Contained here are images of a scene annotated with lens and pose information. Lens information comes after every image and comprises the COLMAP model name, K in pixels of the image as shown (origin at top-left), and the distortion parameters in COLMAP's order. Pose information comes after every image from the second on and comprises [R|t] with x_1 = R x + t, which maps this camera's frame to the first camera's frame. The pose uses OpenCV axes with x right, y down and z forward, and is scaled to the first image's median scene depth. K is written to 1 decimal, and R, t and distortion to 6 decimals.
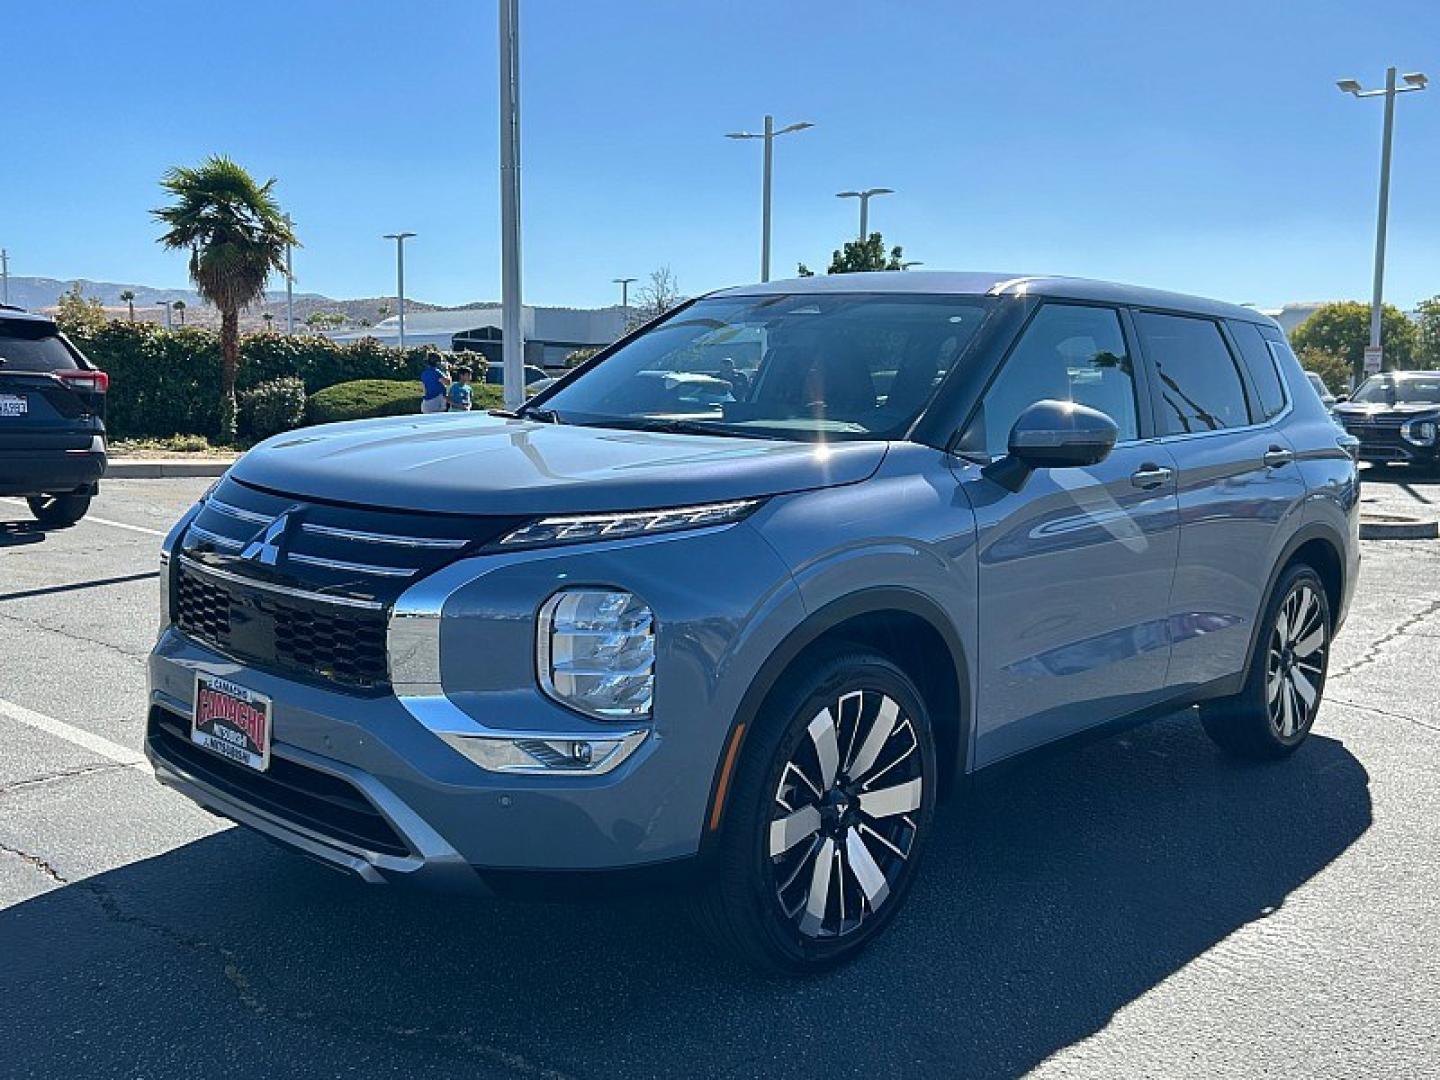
lens RADIAL K [[1402.8, 0, 724.2], [0, 1402.8, 546.4], [0, 0, 1]] dist [0.059605, -0.025581]
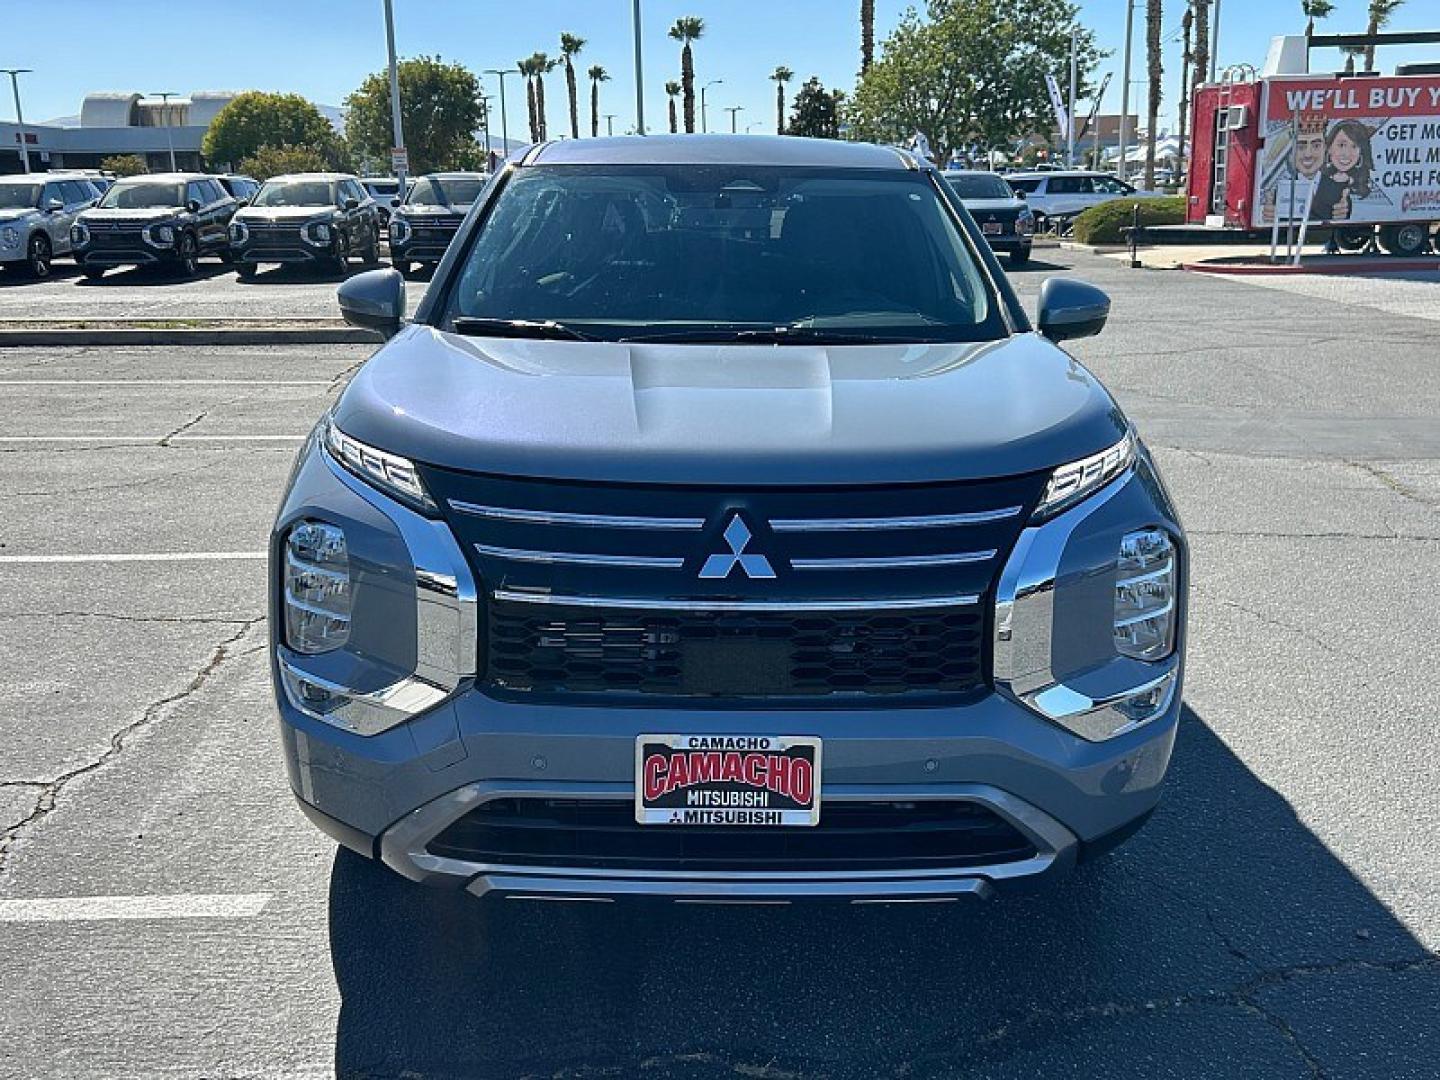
lens RADIAL K [[1402.8, 0, 724.2], [0, 1402.8, 546.4], [0, 0, 1]] dist [0.059605, -0.025581]
pose [[0.730471, -0.201189, 0.652636, -0.895887], [0.106251, 0.977466, 0.182402, -0.160396], [-0.674627, -0.063896, 0.735388, 0.455451]]
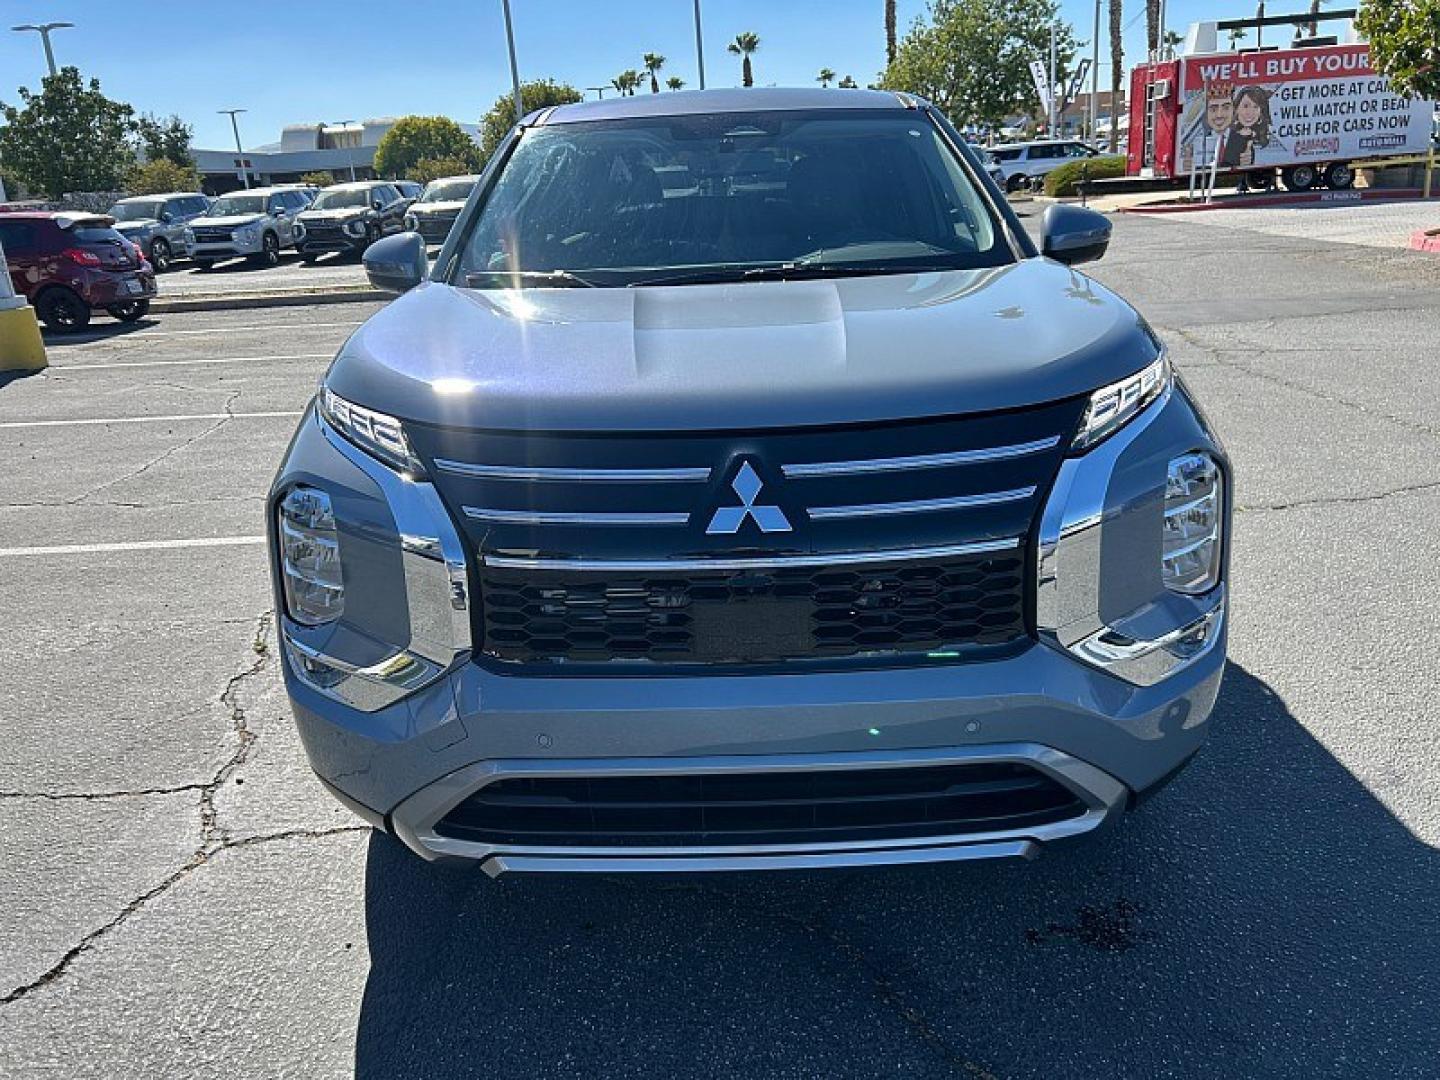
lens RADIAL K [[1085.0, 0, 711.3], [0, 1085.0, 515.8], [0, 0, 1]] dist [0.023728, -0.009430]
pose [[0.744970, -0.267808, 0.610982, -0.719072], [0.159841, 0.960860, 0.226274, -0.132931], [-0.647665, -0.070907, 0.758618, 0.633368]]
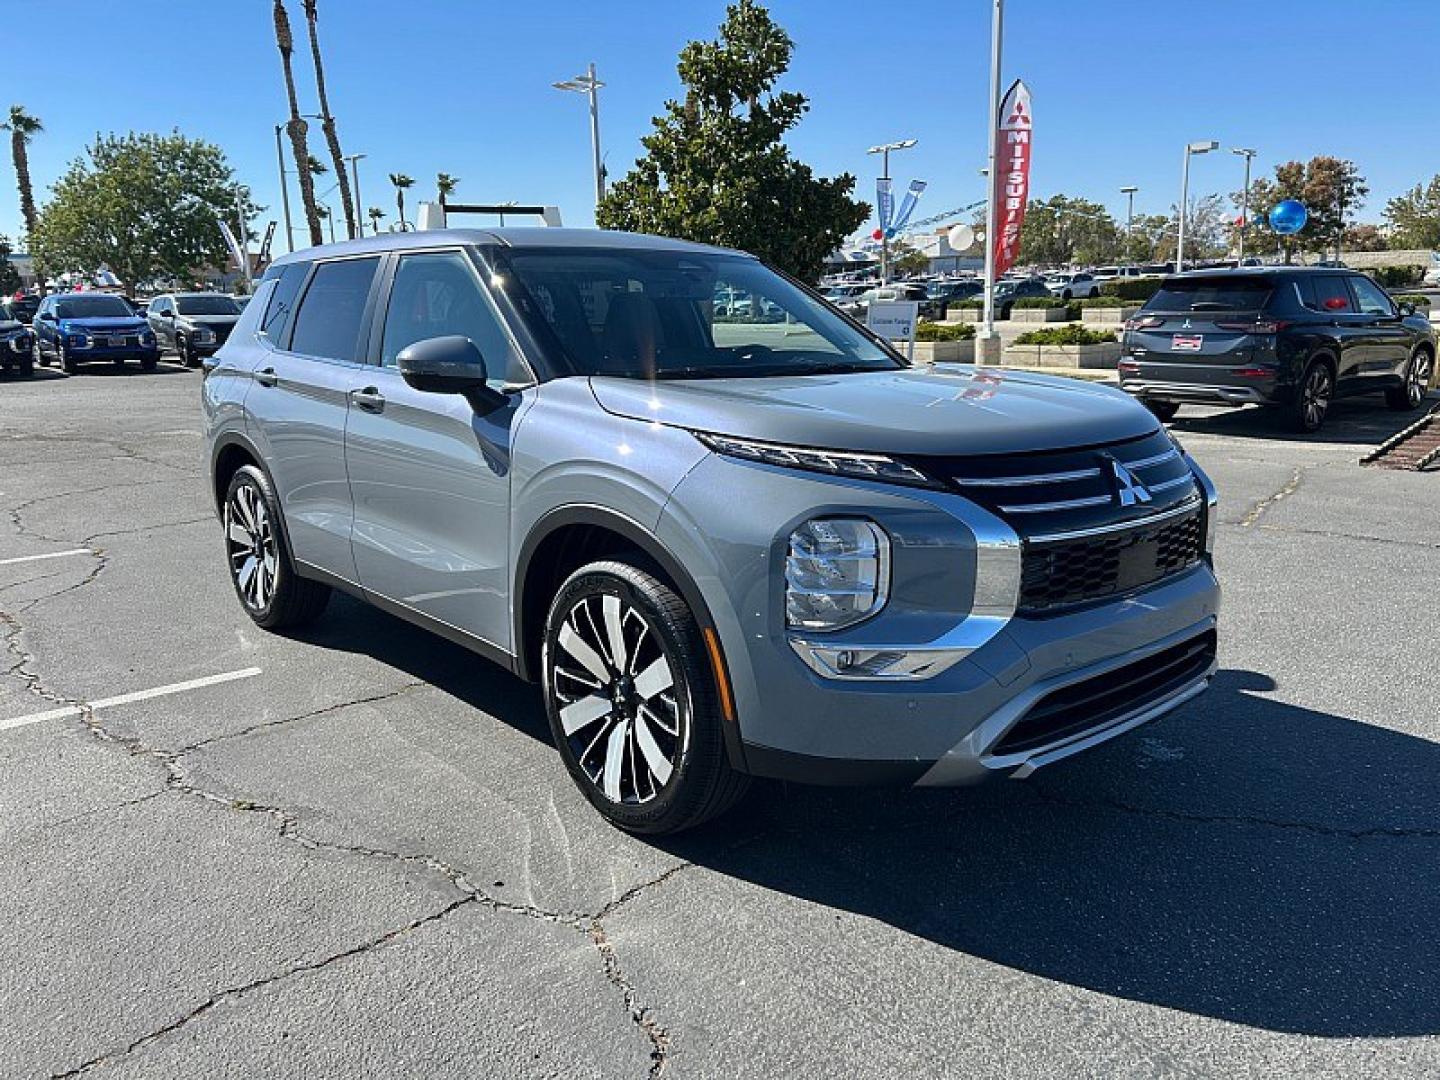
lens RADIAL K [[1085.0, 0, 711.3], [0, 1085.0, 515.8], [0, 0, 1]] dist [0.023728, -0.009430]
pose [[0.109309, -0.218560, 0.969682, -1.309159], [0.134269, 0.969833, 0.203459, -0.220222], [-0.984898, 0.107958, 0.135357, 1.298331]]
